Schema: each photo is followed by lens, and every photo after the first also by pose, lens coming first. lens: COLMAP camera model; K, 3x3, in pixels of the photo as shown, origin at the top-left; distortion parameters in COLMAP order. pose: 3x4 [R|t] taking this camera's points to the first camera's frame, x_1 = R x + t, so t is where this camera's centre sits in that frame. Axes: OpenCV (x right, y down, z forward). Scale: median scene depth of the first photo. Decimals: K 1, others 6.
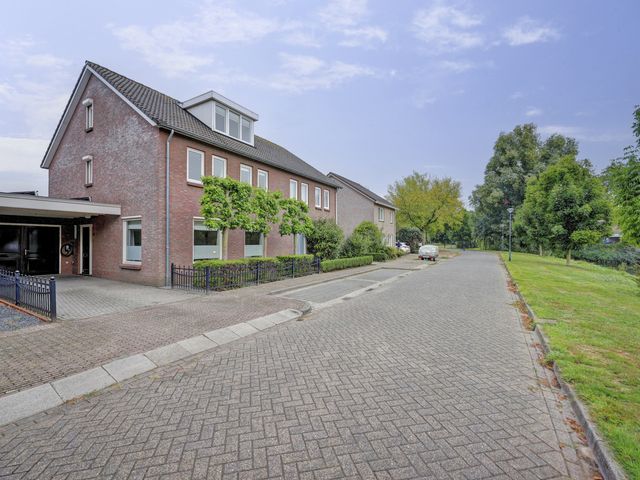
lens RADIAL K [[287.3, 0, 320.0], [0, 287.3, 240.0], [0, 0, 1]] dist [-0.000820, -0.000217]
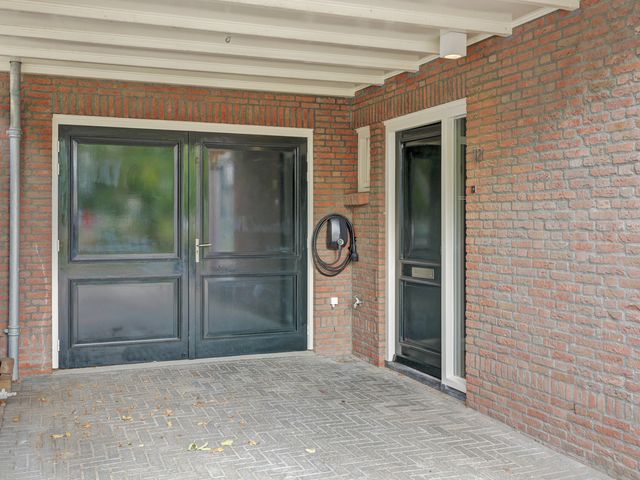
lens RADIAL K [[679.4, 0, 320.0], [0, 679.4, 240.0], [0, 0, 1]] dist [-0.000095, -0.000039]
pose [[0.797203, 0.024048, -0.603233, -0.585912], [0.003022, 0.999035, 0.043820, 0.010401], [0.603704, -0.036757, 0.796360, 0.591463]]
